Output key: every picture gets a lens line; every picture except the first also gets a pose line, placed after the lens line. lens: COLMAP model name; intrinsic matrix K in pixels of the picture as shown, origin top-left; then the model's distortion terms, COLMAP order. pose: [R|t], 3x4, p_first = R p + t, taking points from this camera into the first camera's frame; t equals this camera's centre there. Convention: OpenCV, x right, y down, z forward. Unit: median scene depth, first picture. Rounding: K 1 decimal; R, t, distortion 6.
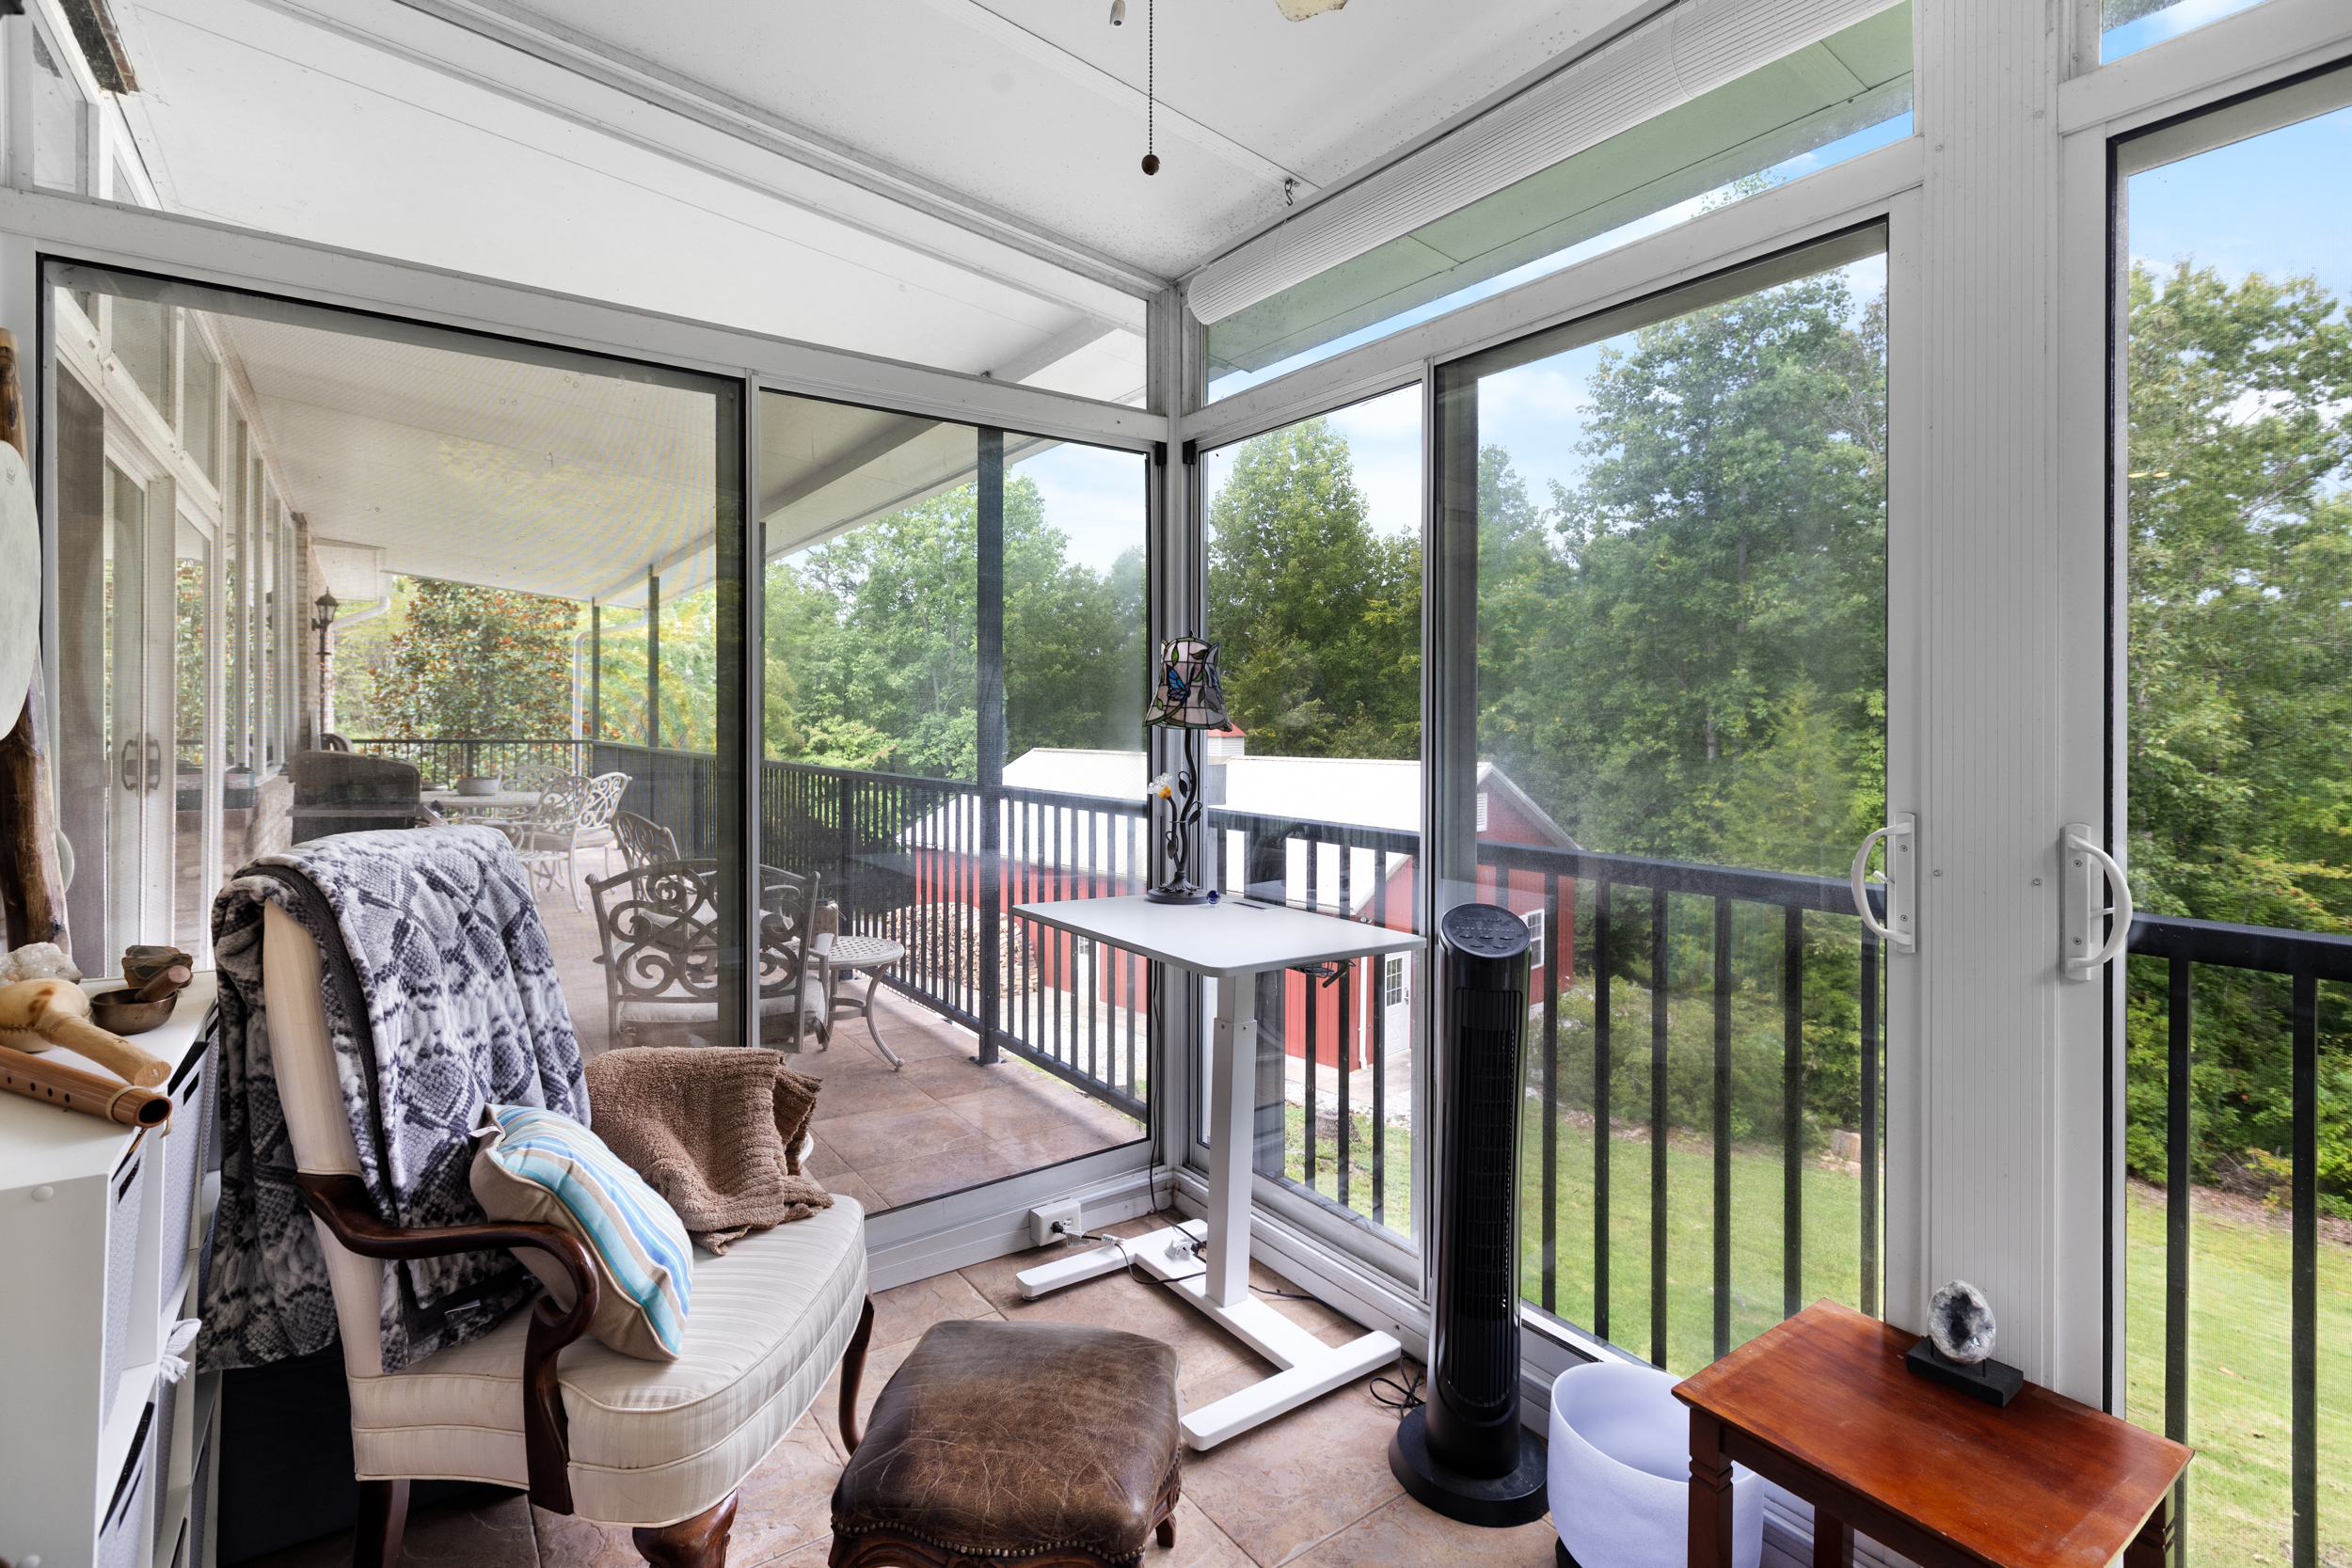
lens RADIAL K [[1106.9, 0, 1176.9], [0, 1106.9, 725.2], [0, 0, 1]] dist [-0.000835, 0.000523]
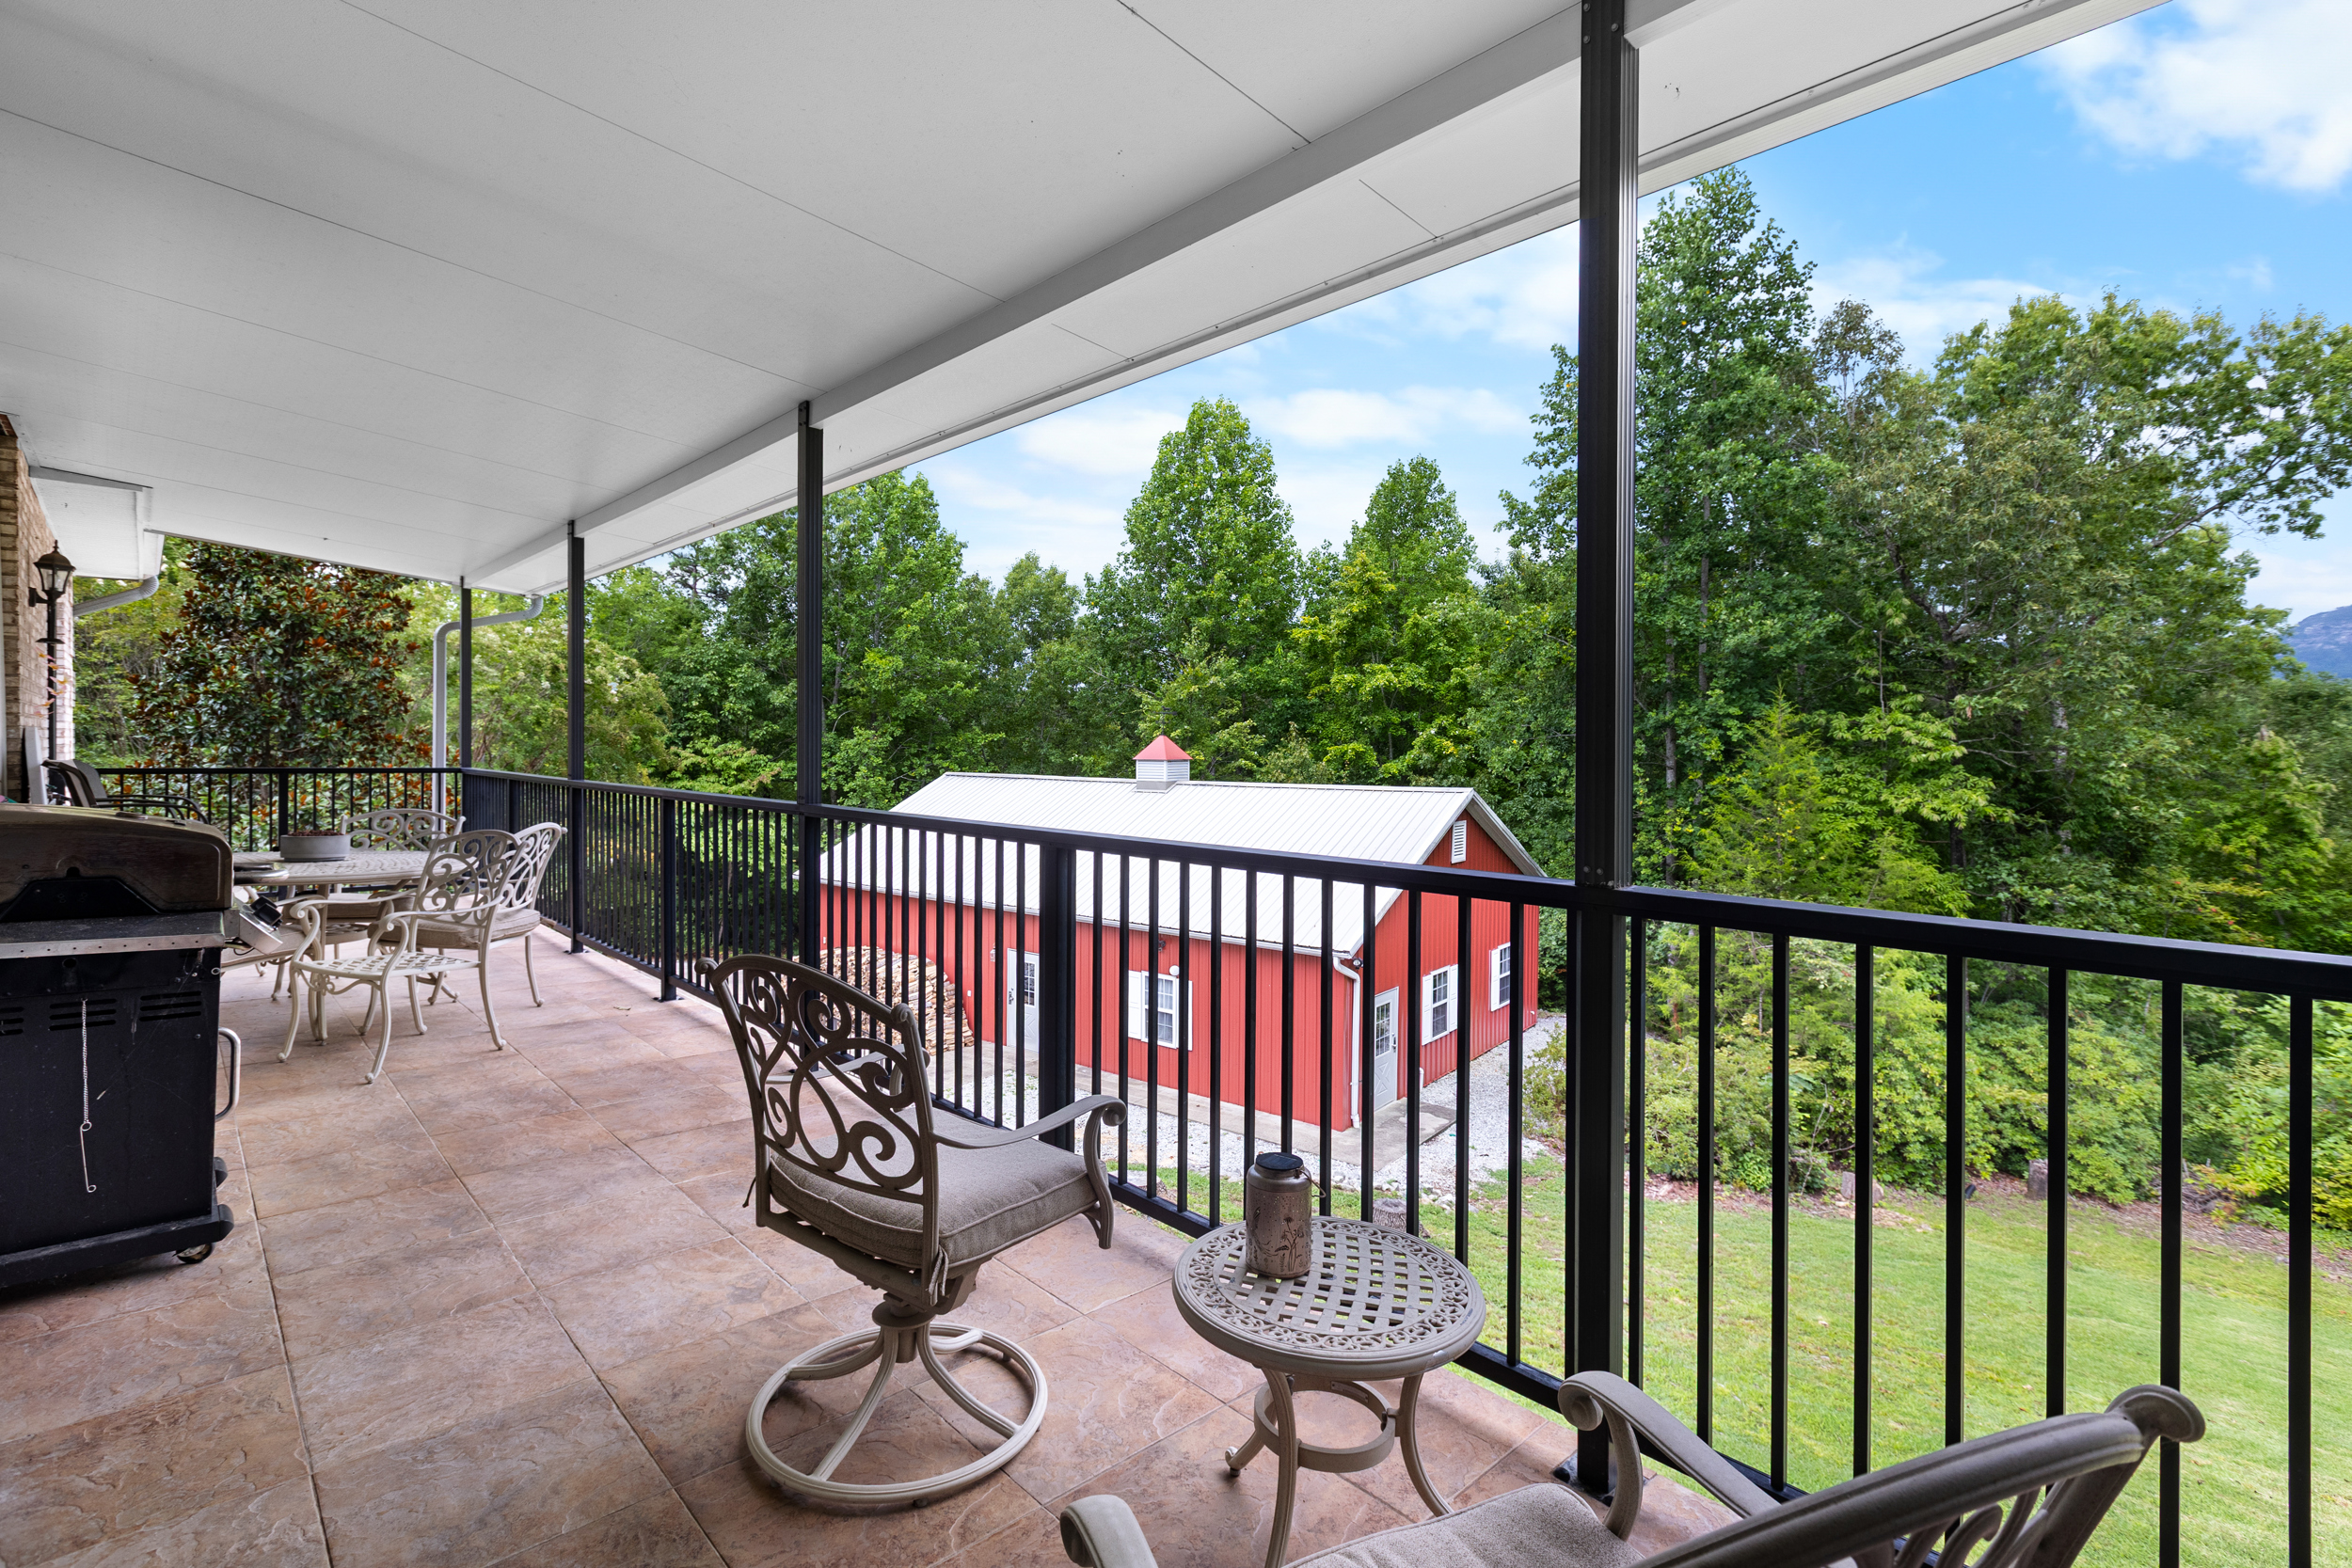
lens RADIAL K [[1093.1, 0, 1171.6], [0, 1093.1, 755.9], [0, 0, 1]] dist [0.001589, -0.001171]
pose [[0.991684, -0.000081, 0.128697, -0.076022], [-0.001009, 0.999964, 0.008409, -0.000714], [-0.128693, -0.008469, 0.991648, 0.106512]]
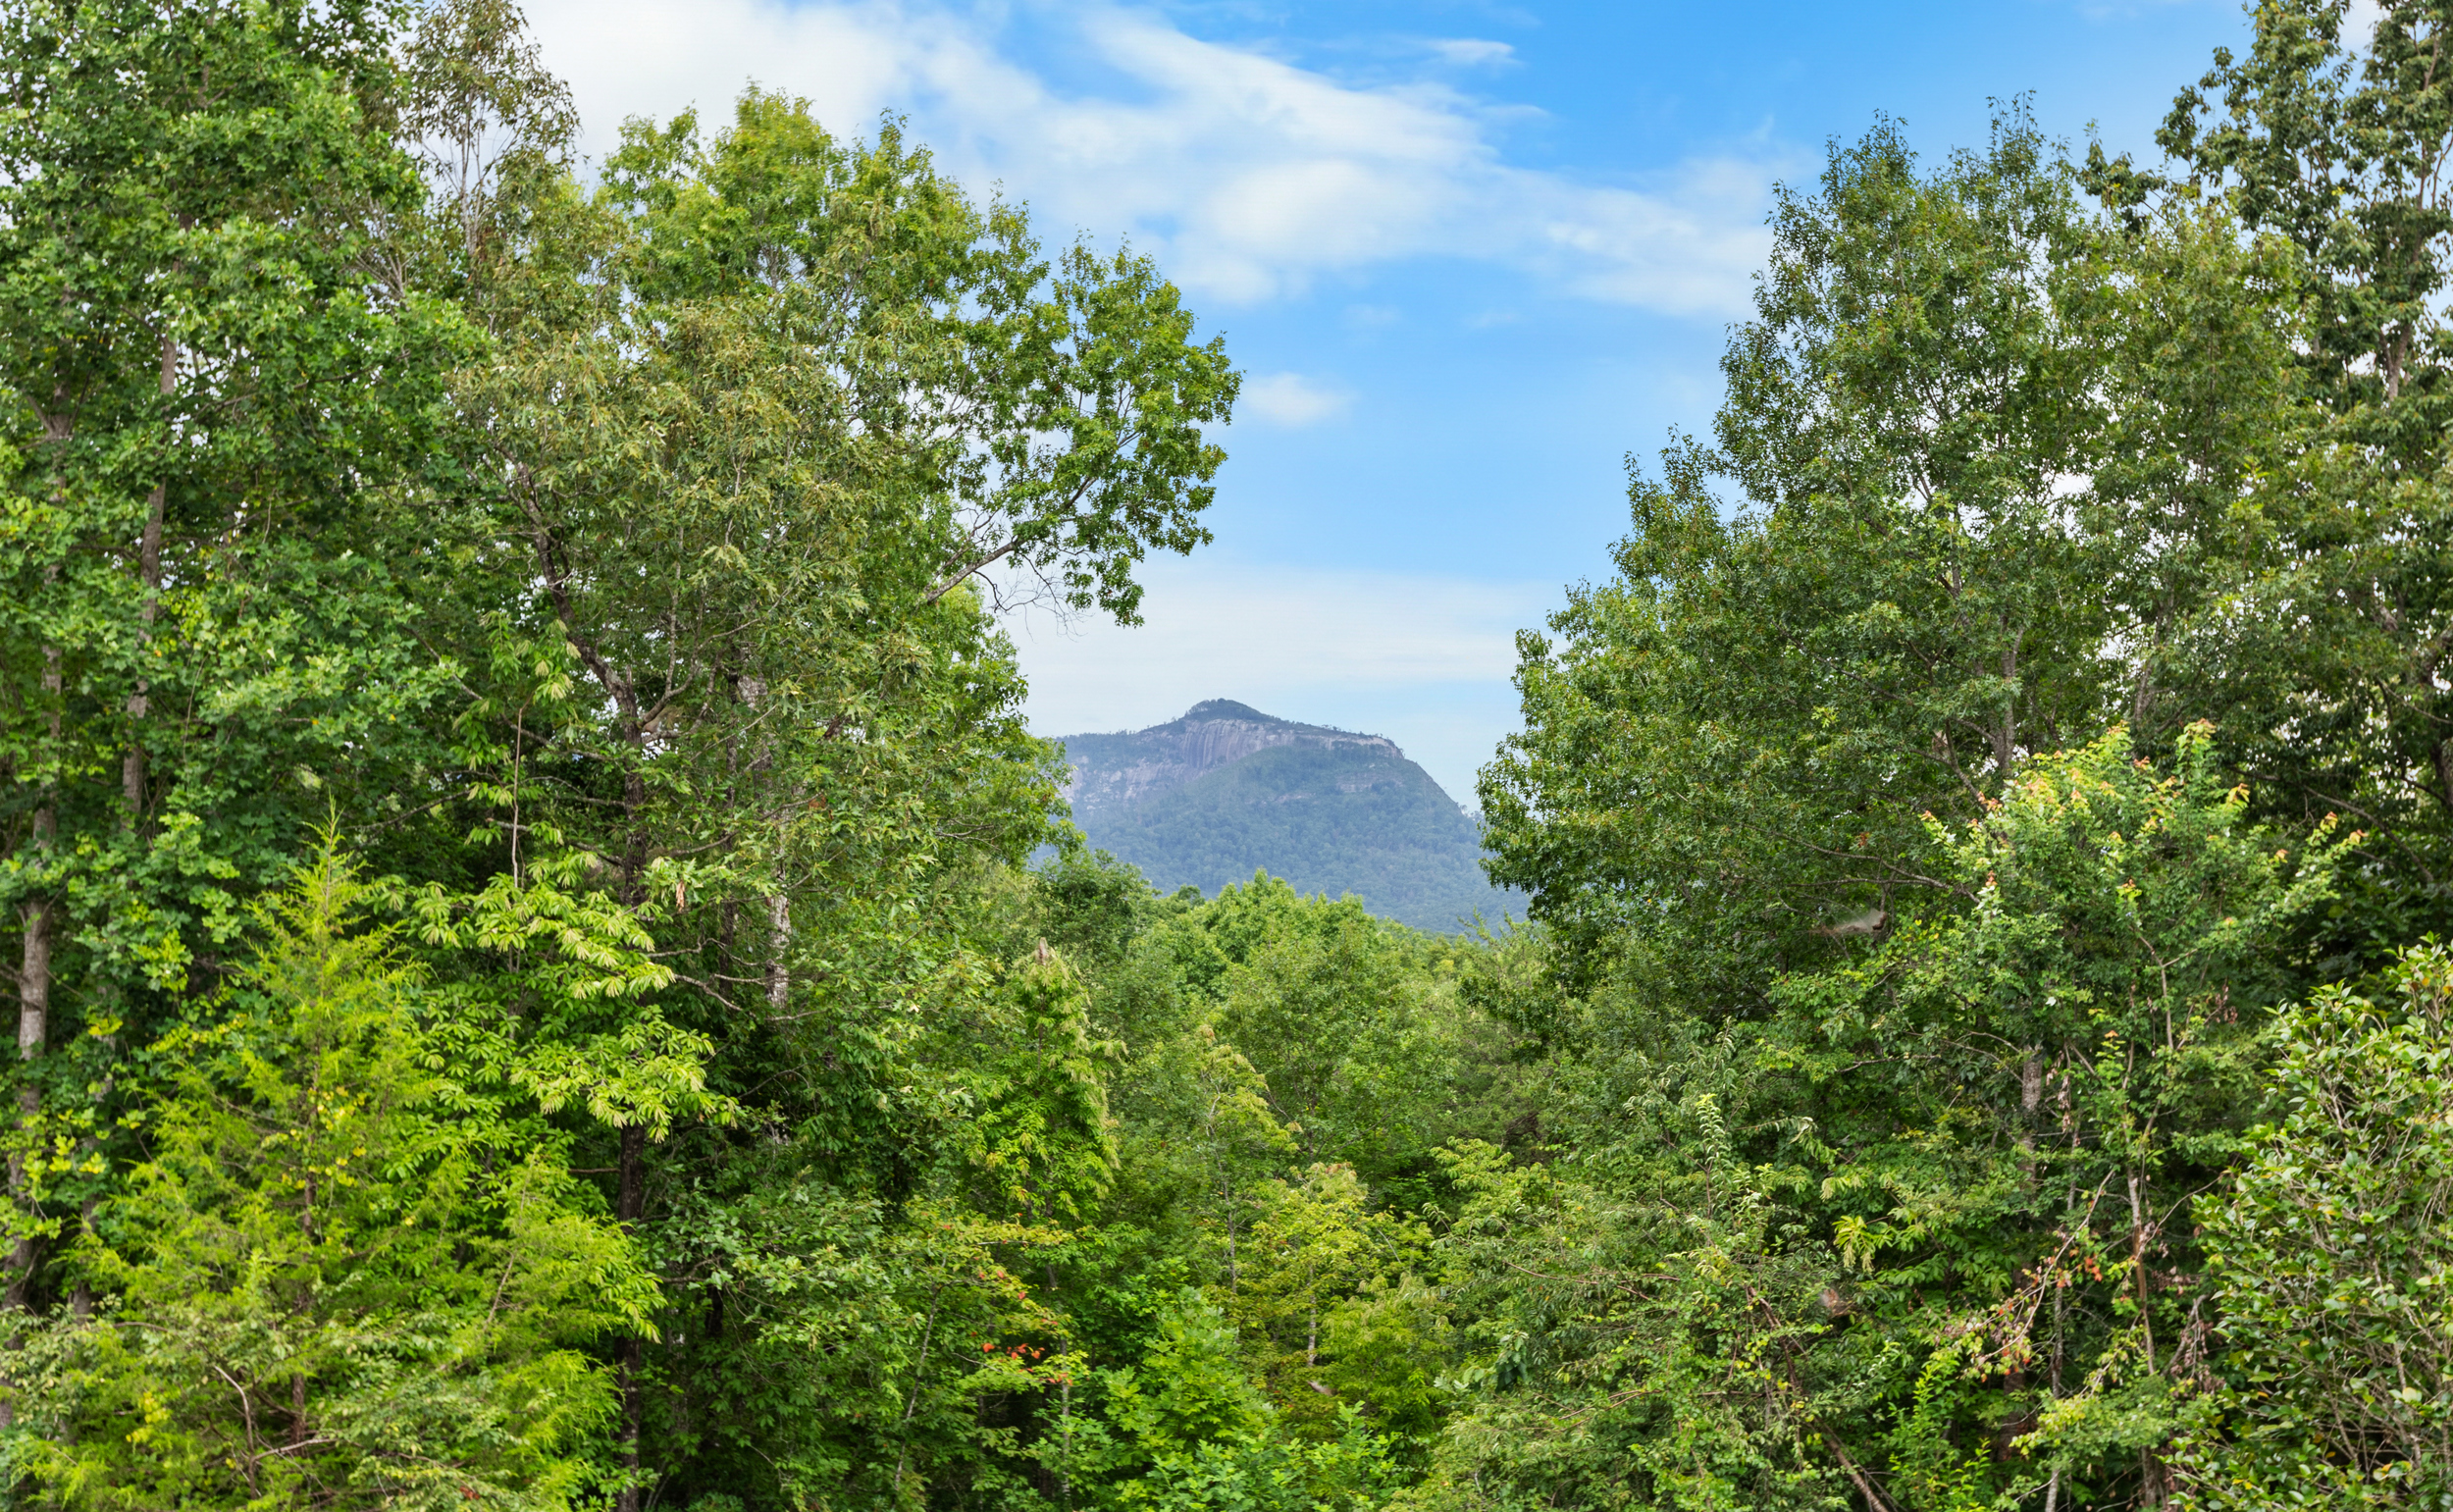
lens RADIAL K [[2633.0, 0, 1307.0], [0, 2633.0, 747.5], [0, 0, 1]] dist [0.000931, 0.025100]
pose [[0.485468, 0.090221, 0.869587, -0.096658], [-0.025670, 0.995703, -0.088975, -0.001518], [-0.873878, 0.020873, 0.485698, 0.187890]]
